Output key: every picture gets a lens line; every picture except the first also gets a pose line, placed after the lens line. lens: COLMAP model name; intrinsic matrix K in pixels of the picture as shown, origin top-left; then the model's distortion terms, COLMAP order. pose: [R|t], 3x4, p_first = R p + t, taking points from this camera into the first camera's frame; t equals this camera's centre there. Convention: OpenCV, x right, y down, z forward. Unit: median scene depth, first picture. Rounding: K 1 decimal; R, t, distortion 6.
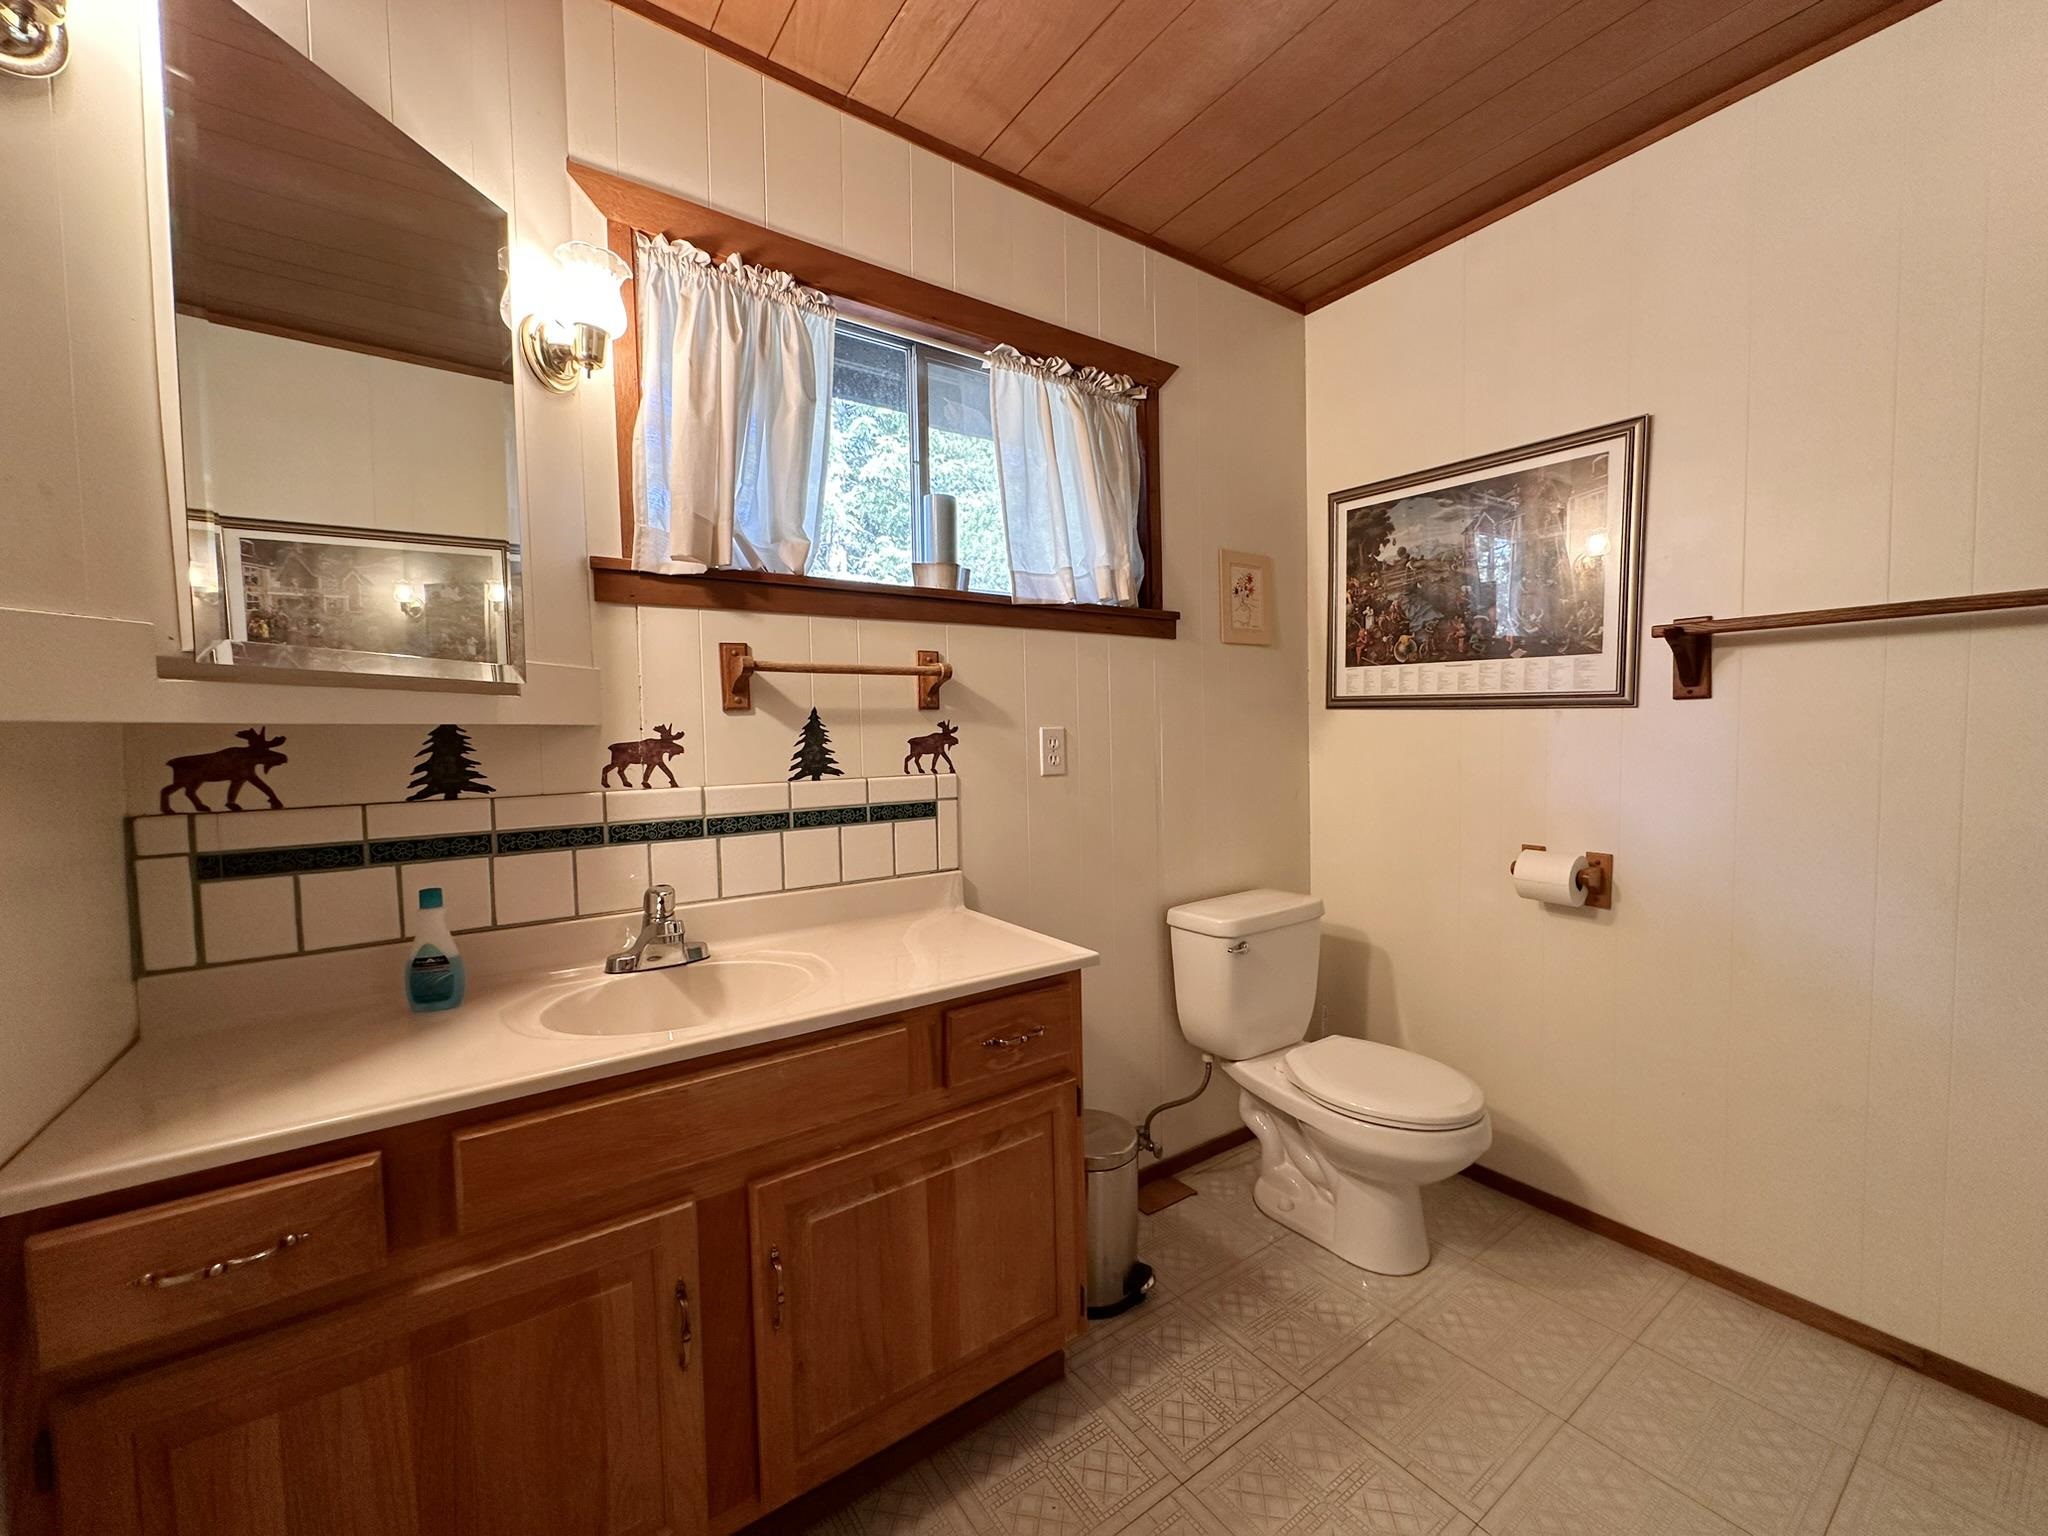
lens RADIAL K [[815.1, 0, 1019.3], [0, 815.1, 764.3], [0, 0, 1]] dist [-0.011042, 0.000500]
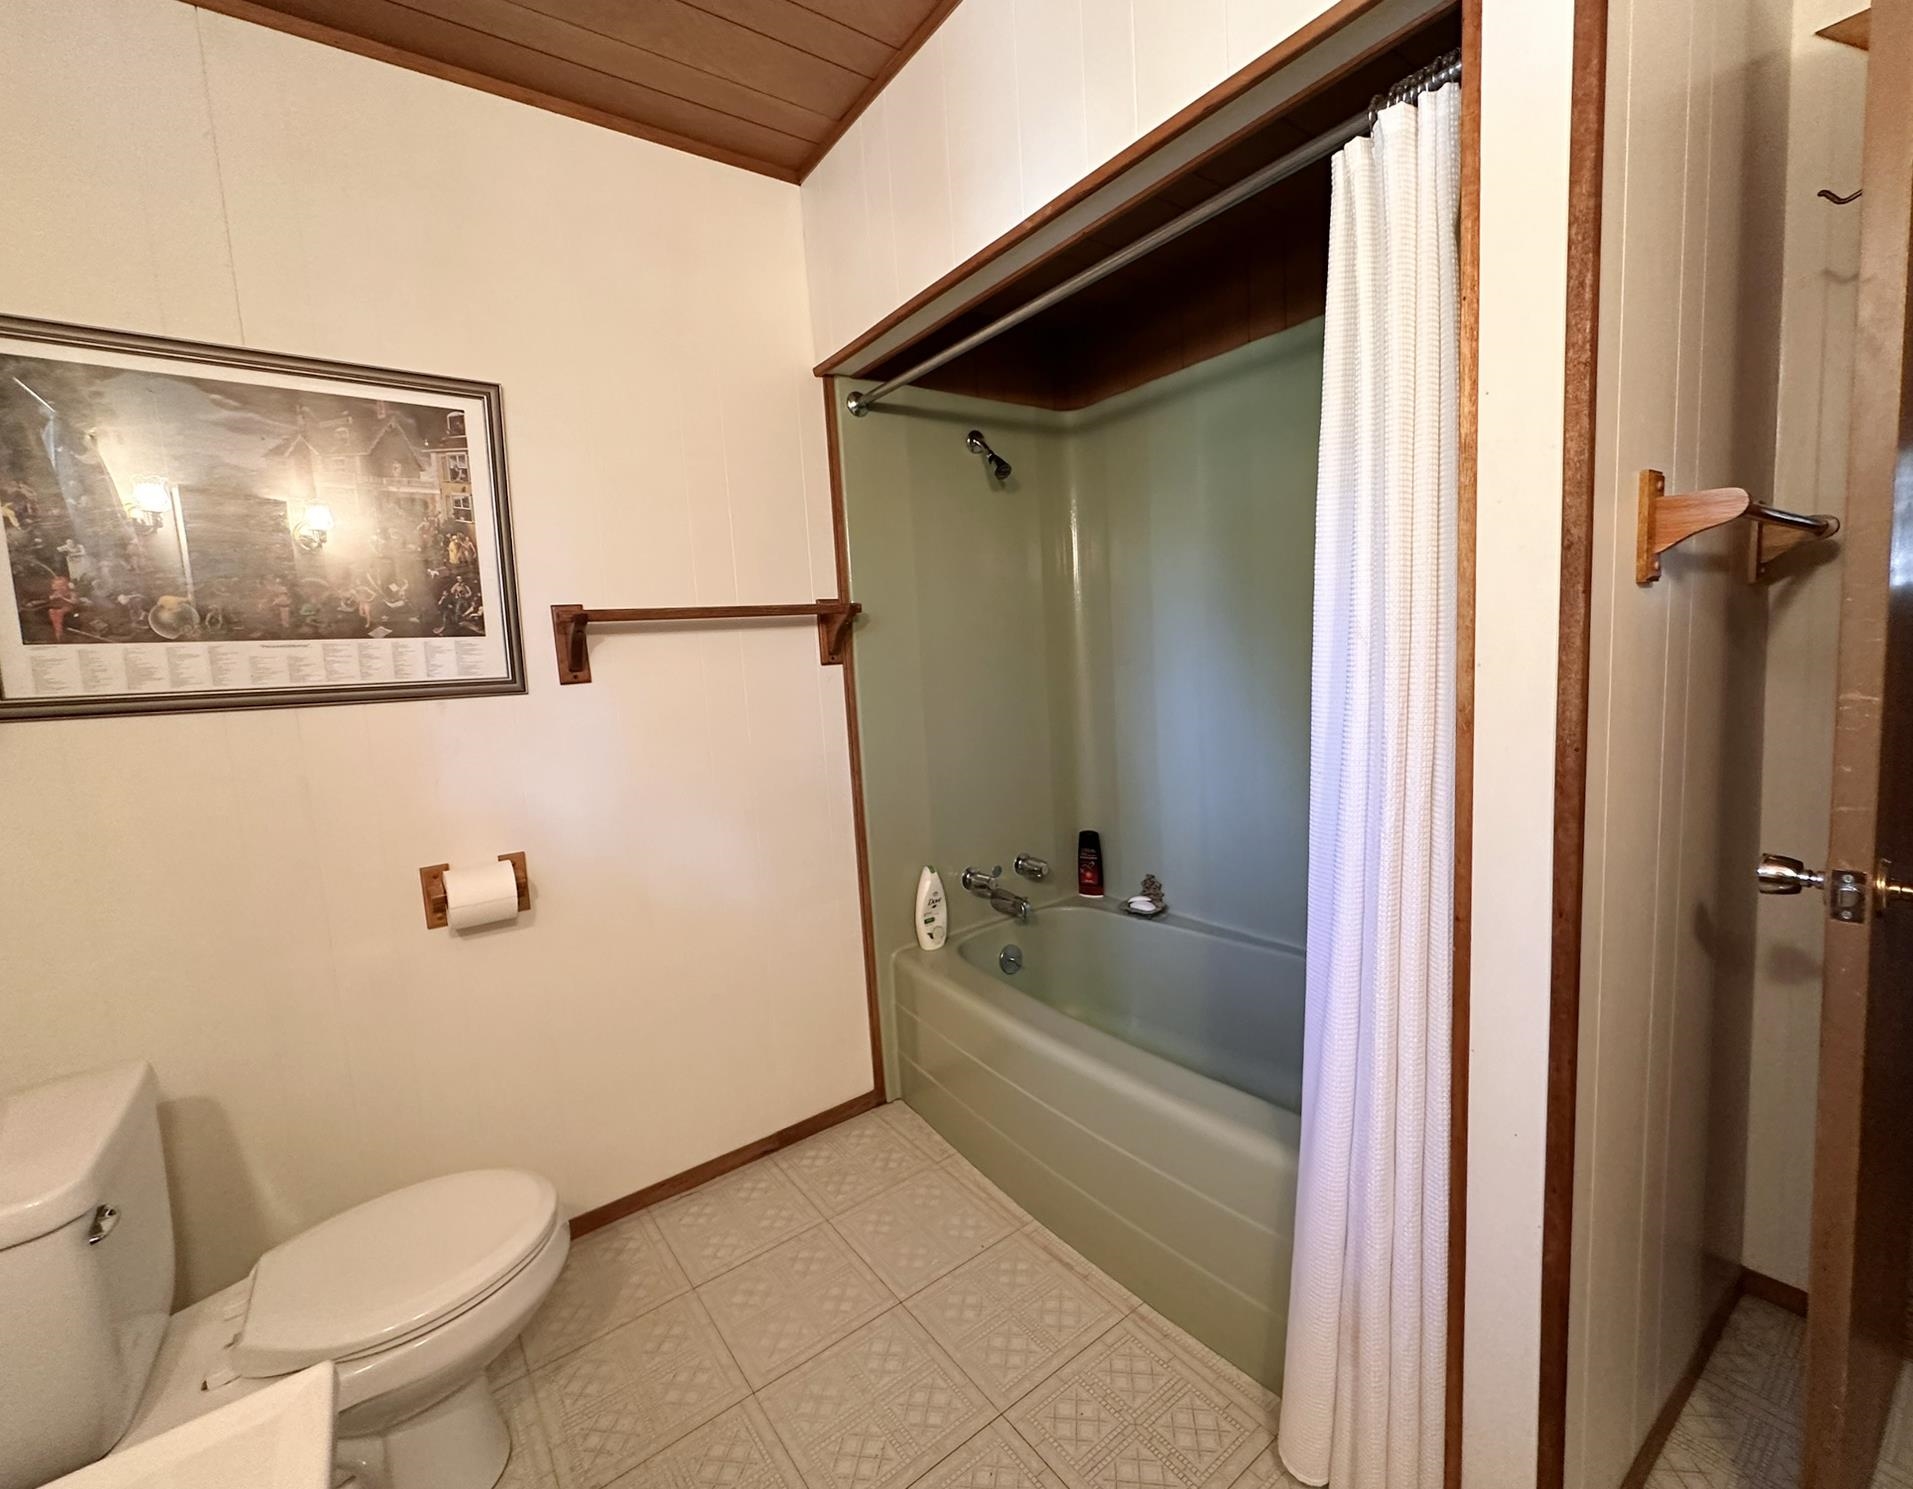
lens RADIAL K [[796.9, 0, 947.8], [0, 796.9, 745.4], [0, 0, 1]] dist [-0.009264, -0.000374]
pose [[-0.020523, -0.090694, 0.995667, -0.177543], [0.112649, 0.989326, 0.092438, -0.039062], [-0.993423, 0.114058, -0.010087, 0.493722]]
